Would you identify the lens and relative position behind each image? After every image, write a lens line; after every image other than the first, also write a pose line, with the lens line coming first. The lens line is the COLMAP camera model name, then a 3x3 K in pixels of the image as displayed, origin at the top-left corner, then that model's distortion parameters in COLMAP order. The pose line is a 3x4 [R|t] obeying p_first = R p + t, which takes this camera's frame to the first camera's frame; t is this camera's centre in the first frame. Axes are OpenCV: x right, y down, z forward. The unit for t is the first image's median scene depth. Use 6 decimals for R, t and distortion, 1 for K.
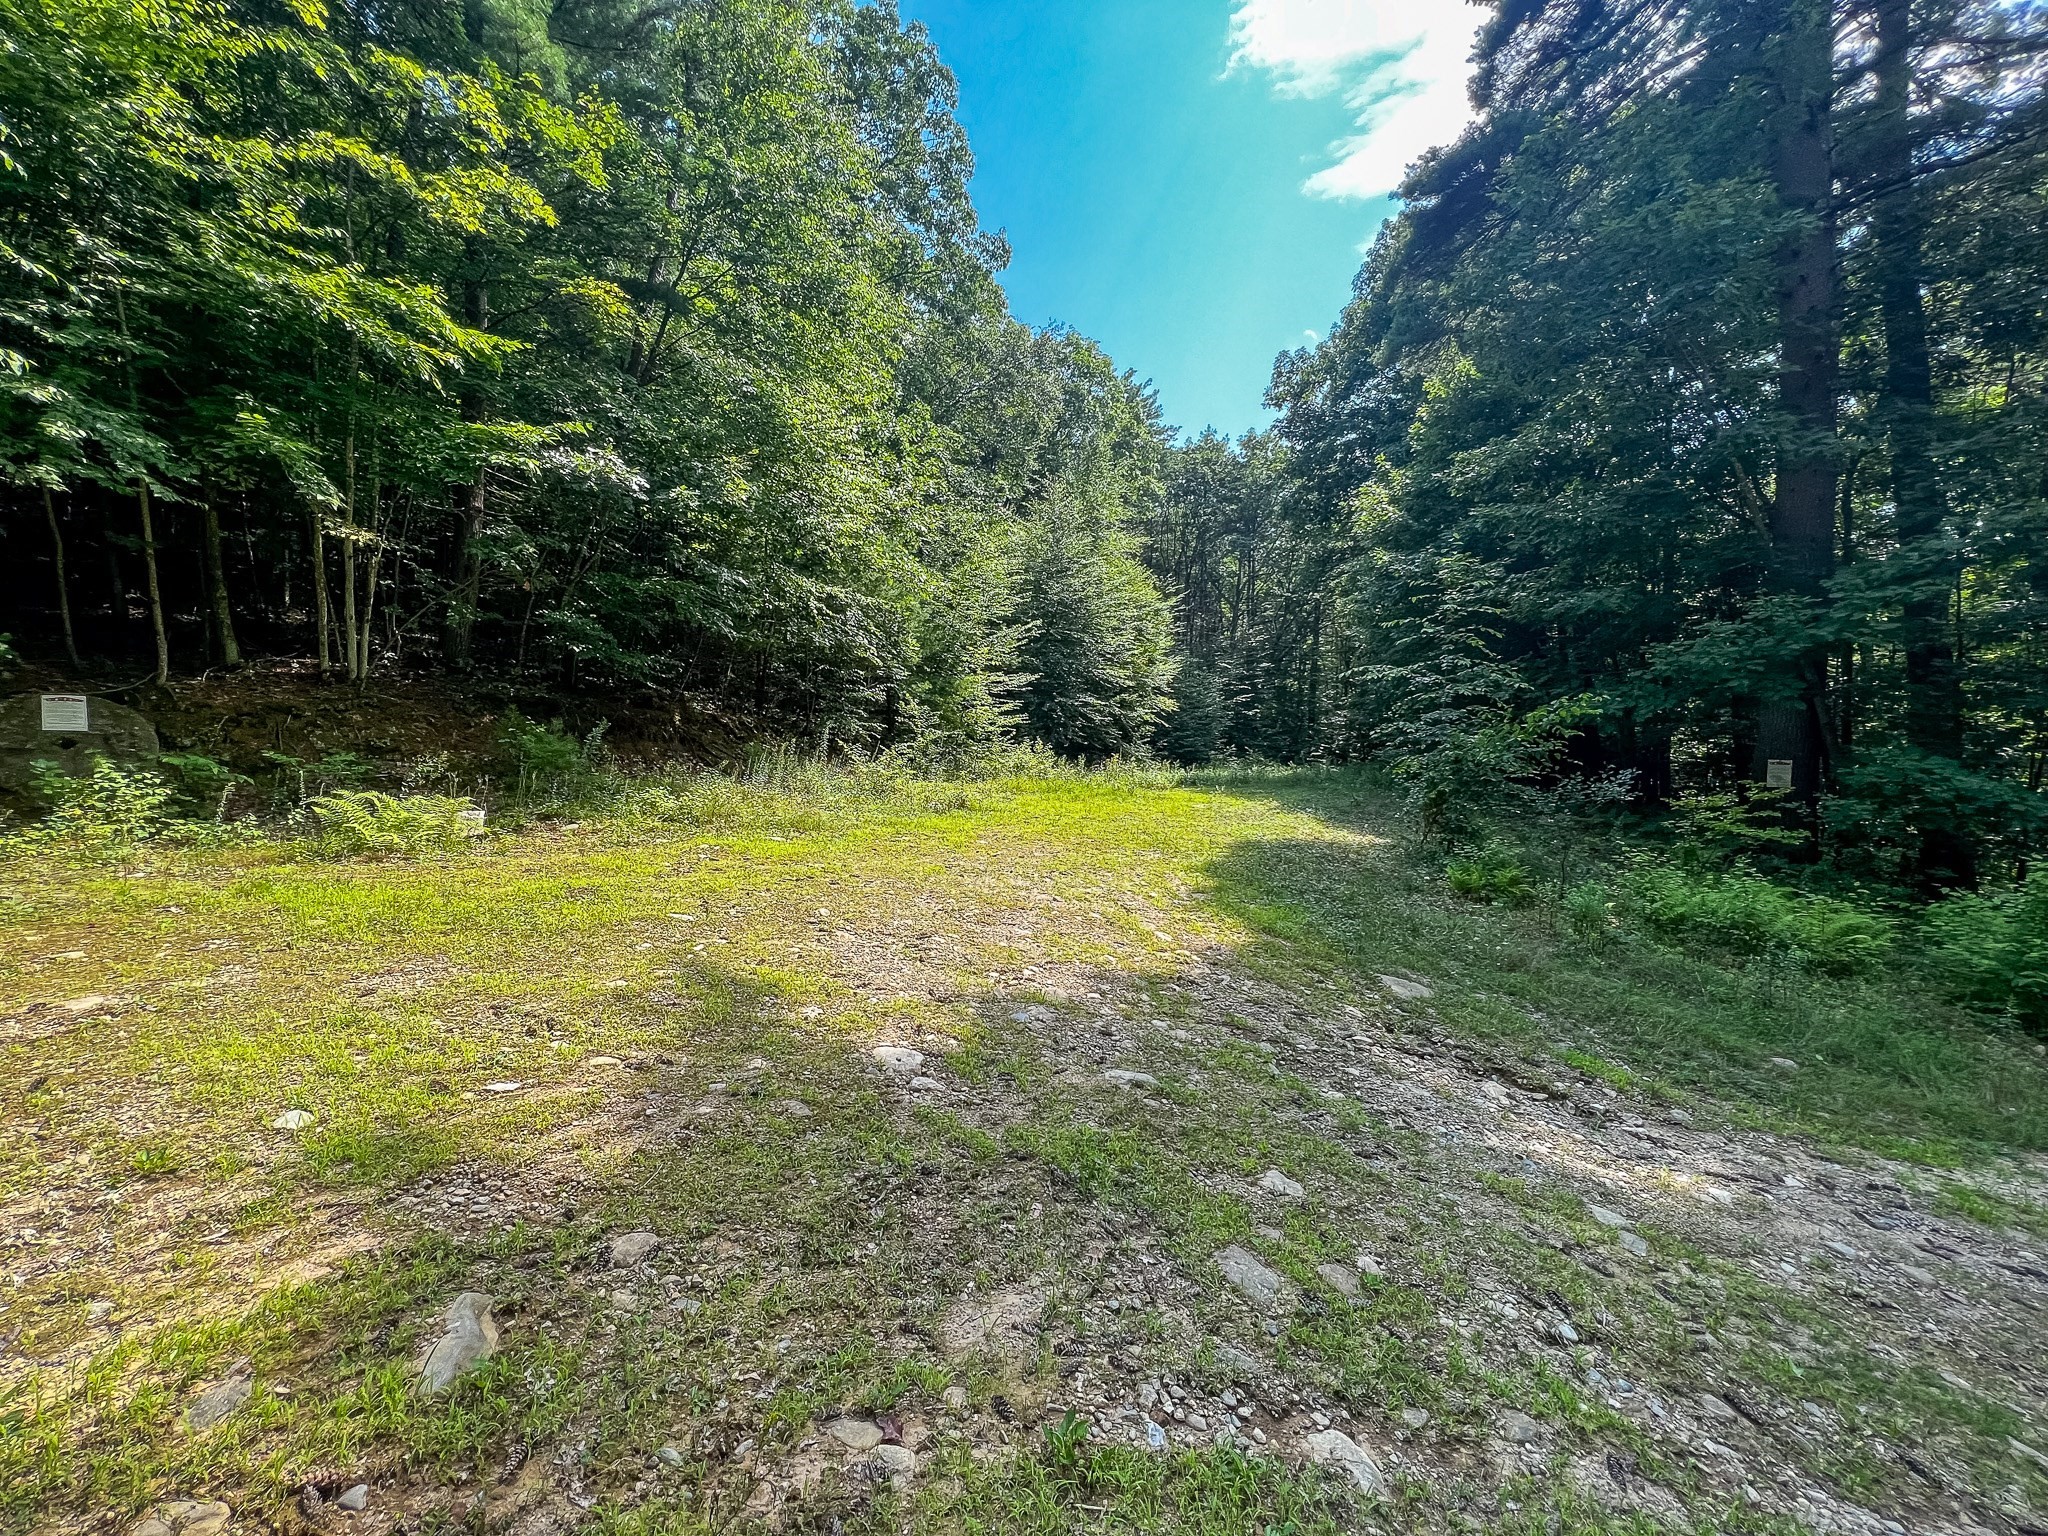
lens RADIAL K [[816.3, 0, 1026.2], [0, 816.3, 766.2], [0, 0, 1]] dist [-0.001102, 0.000259]
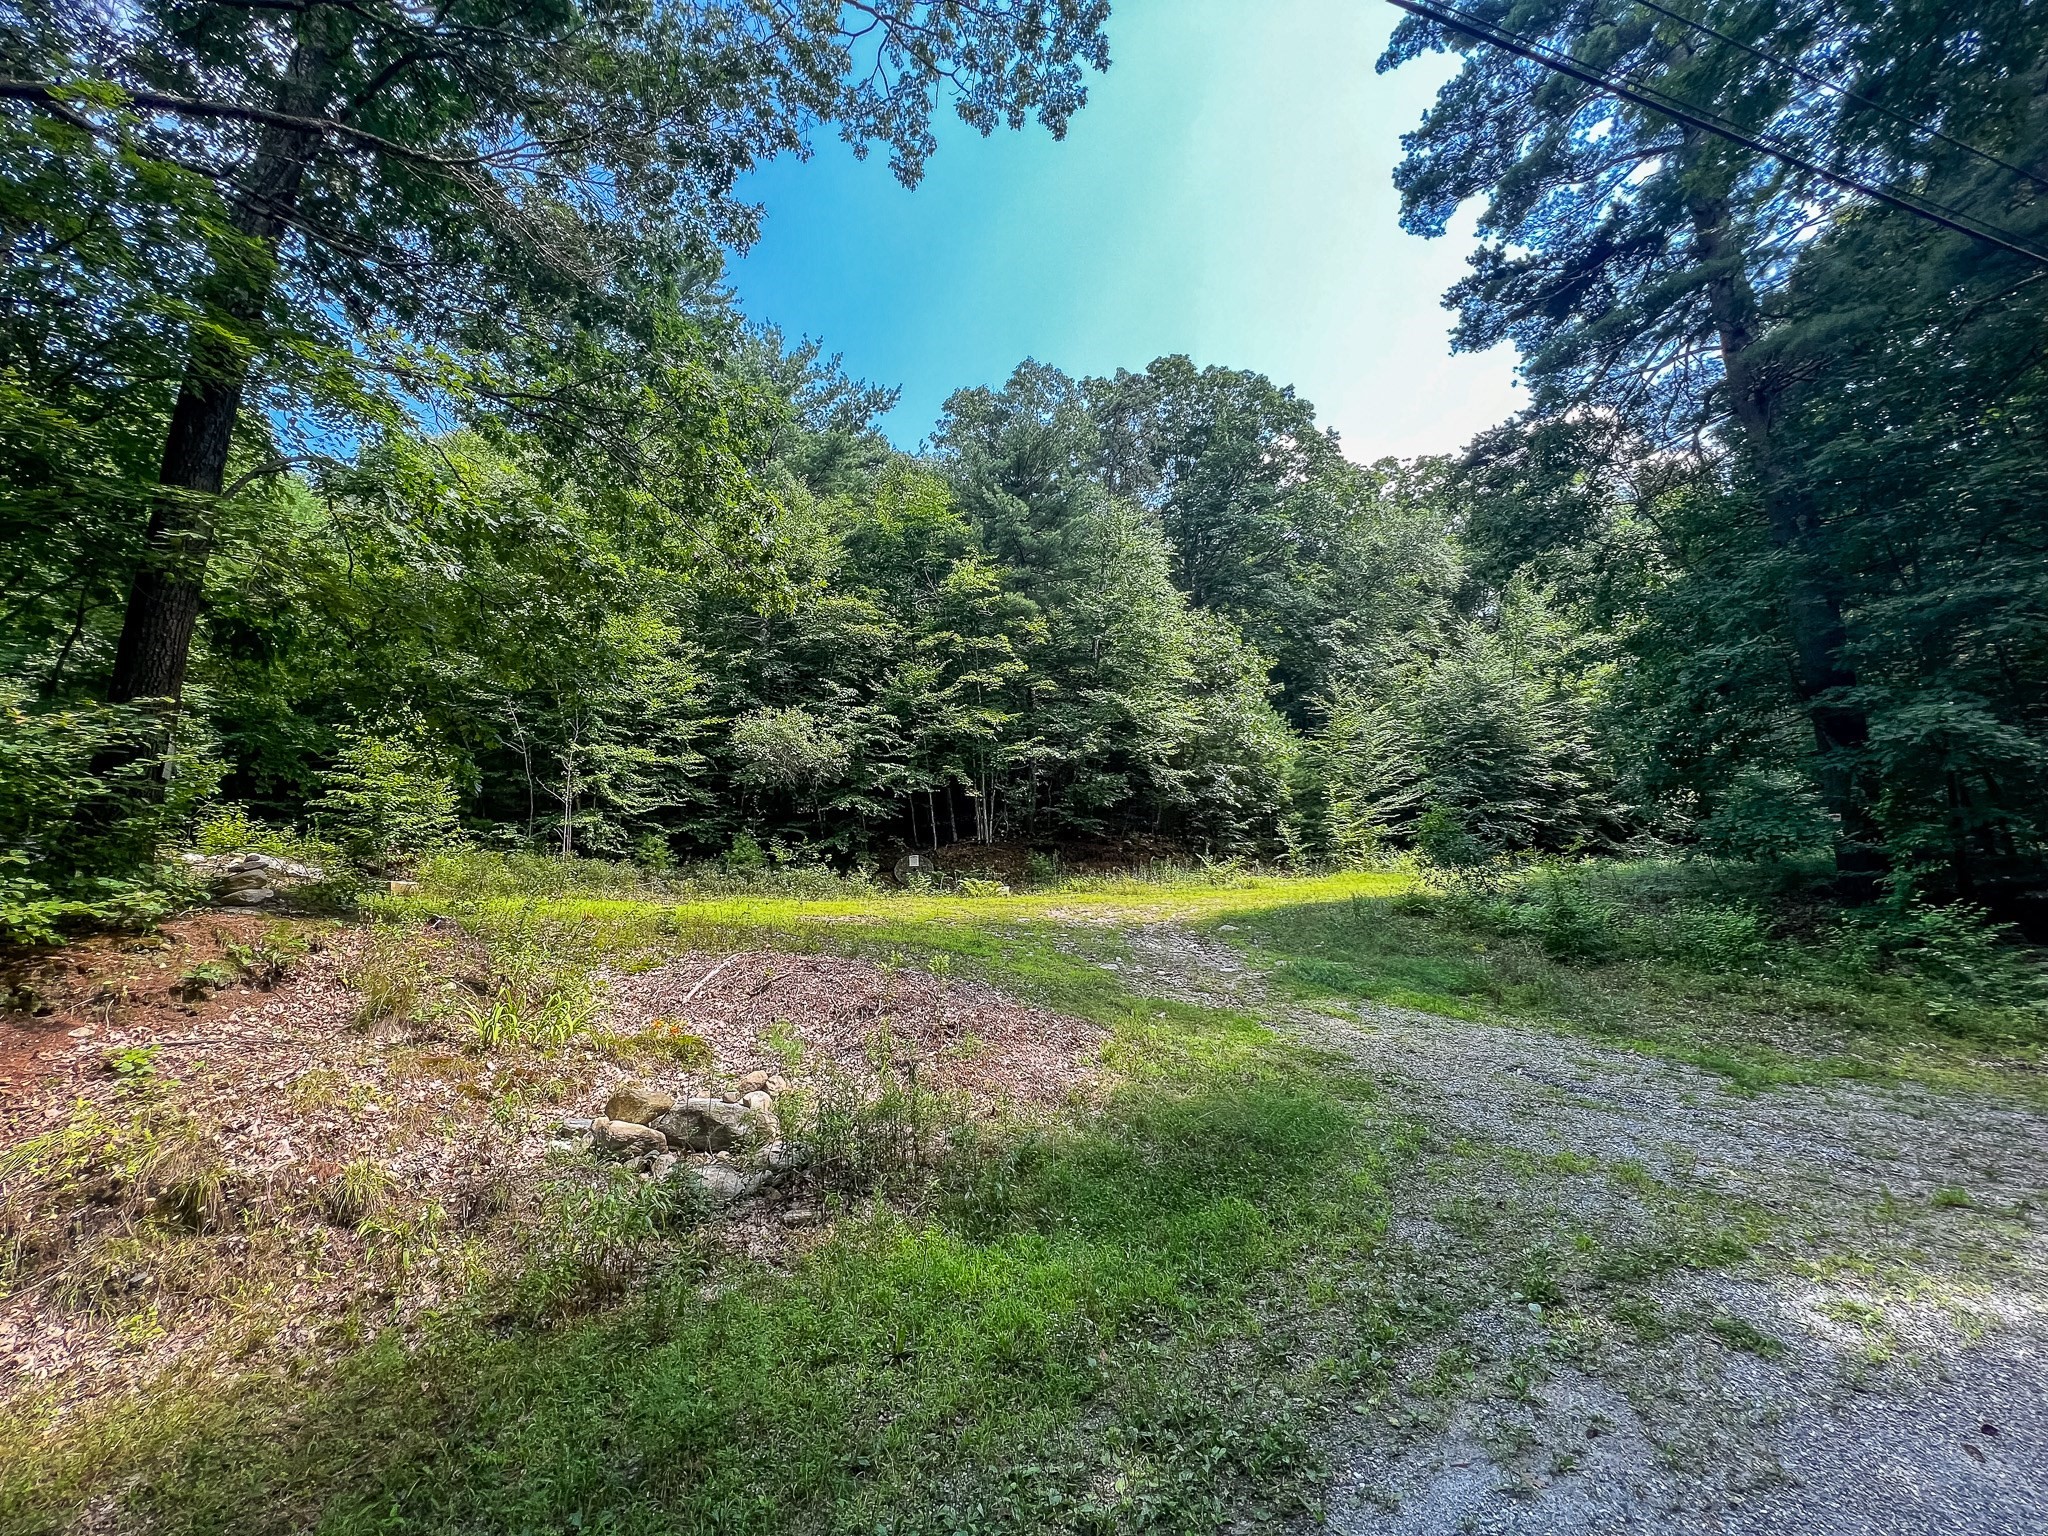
lens RADIAL K [[816.3, 0, 1022.3], [0, 816.3, 768.9], [0, 0, 1]] dist [-0.001102, 0.000259]
pose [[0.717223, -0.144667, -0.681662, 1.382045], [0.034826, 0.984432, -0.172280, 0.148199], [0.695973, 0.099824, 0.711095, -1.034313]]
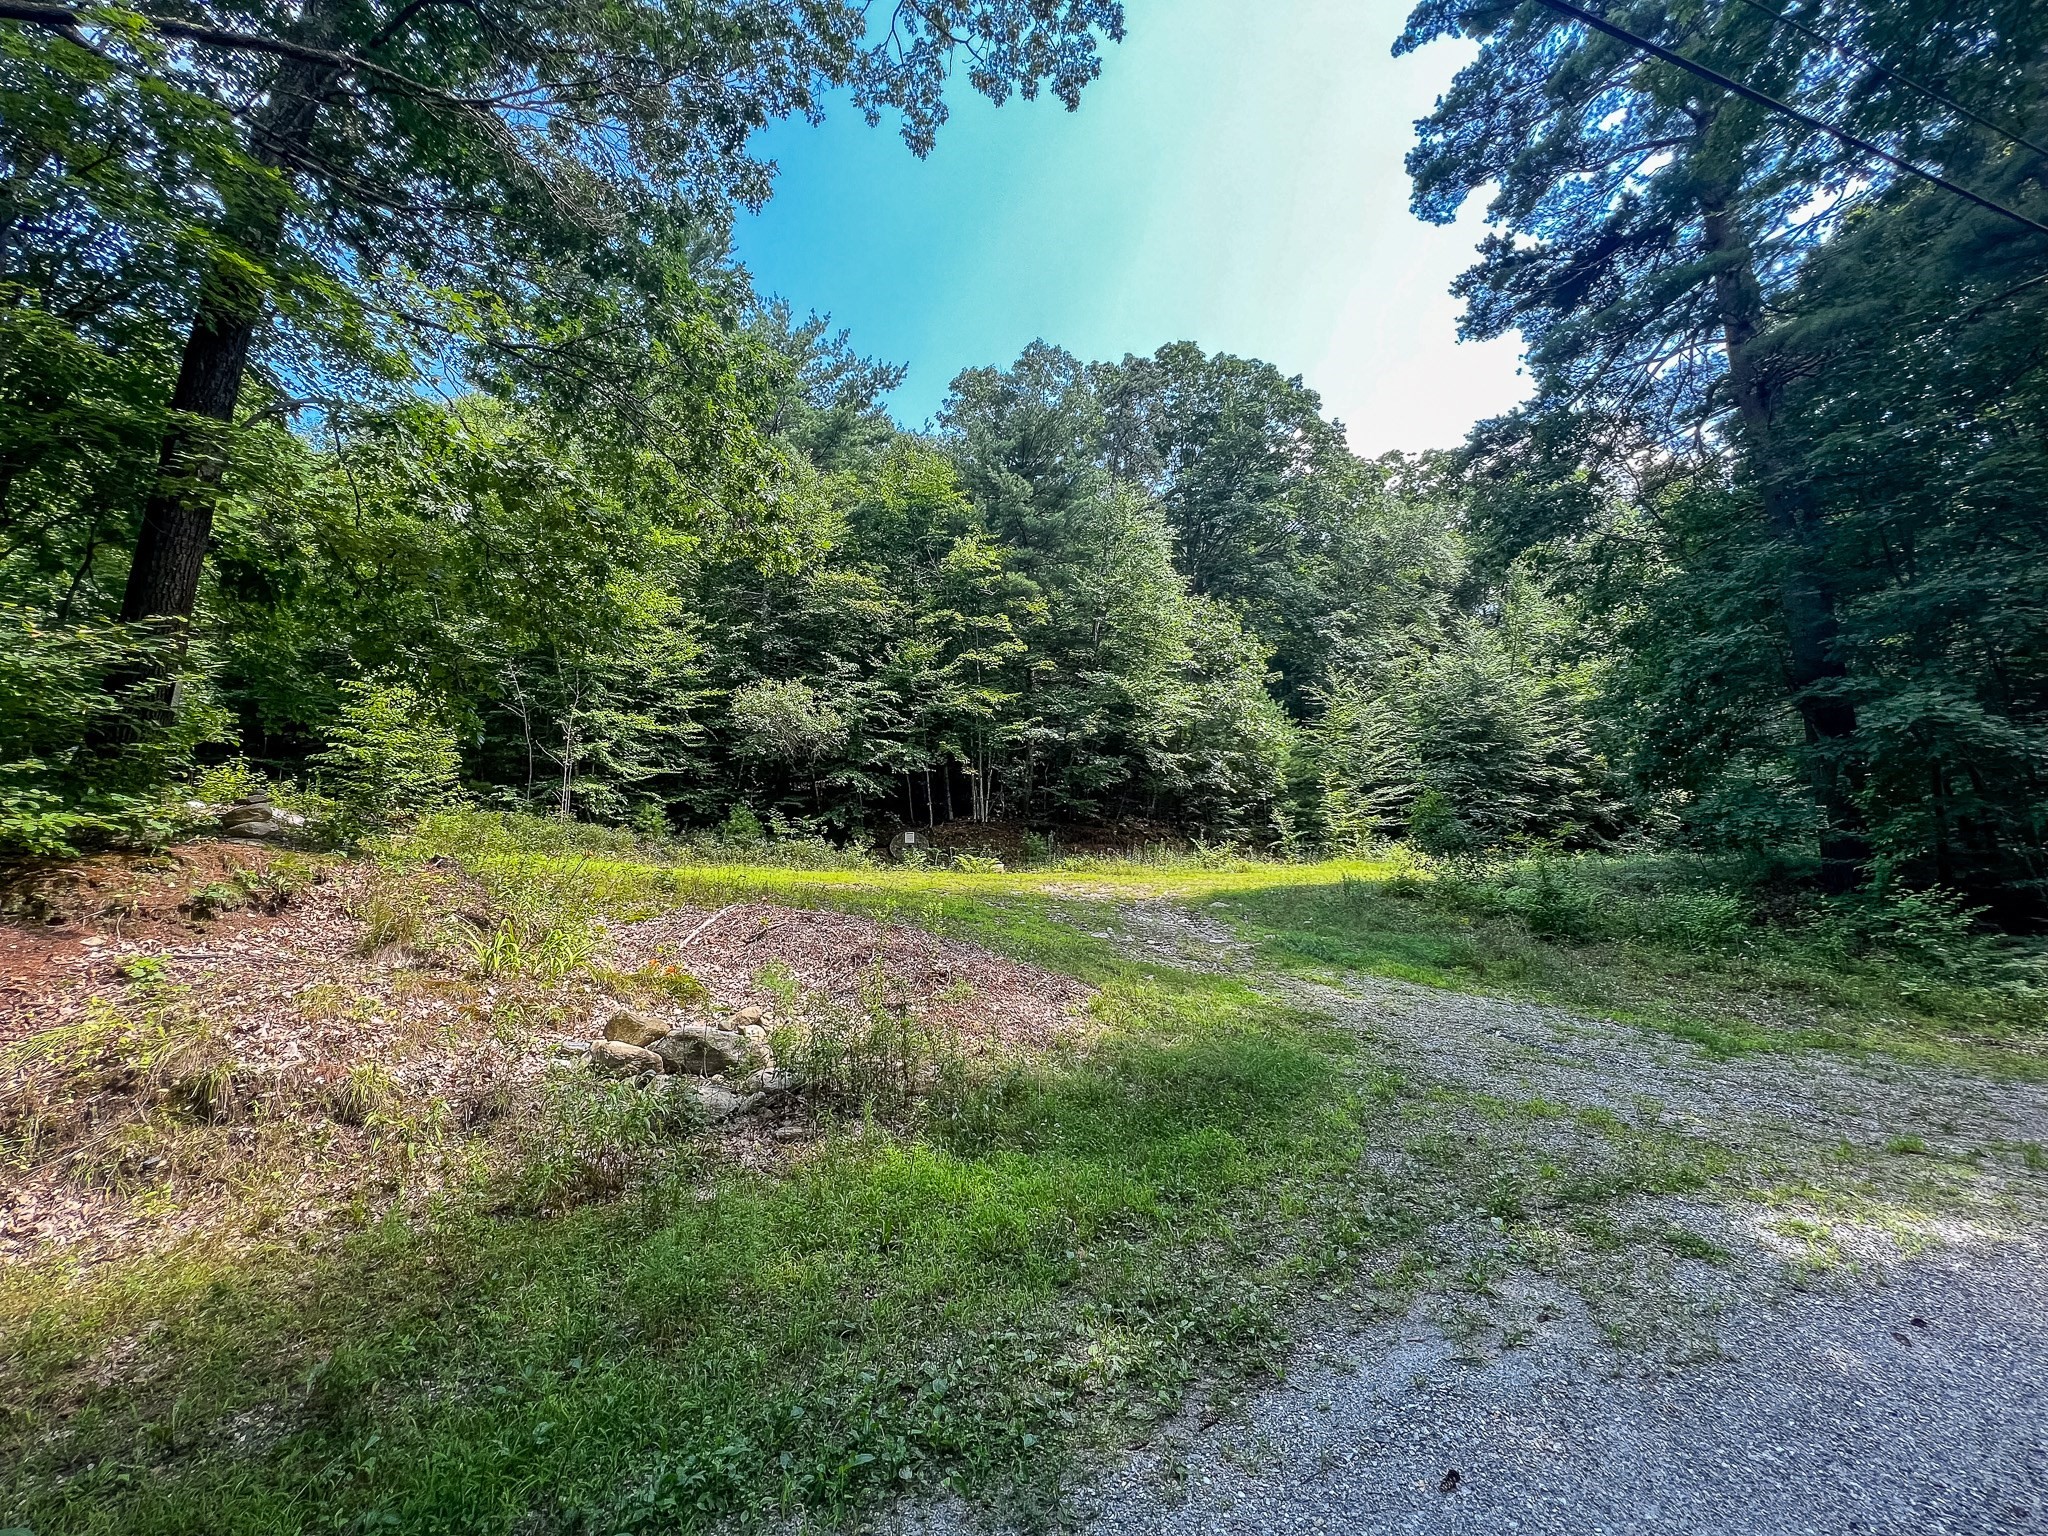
lens RADIAL K [[816.3, 0, 1022.5], [0, 816.3, 770.2], [0, 0, 1]] dist [-0.001102, 0.000259]
pose [[0.722511, -0.118644, -0.681104, 1.389021], [0.010768, 0.986977, -0.160503, 0.196345], [0.691276, 0.108631, 0.714379, -1.039815]]
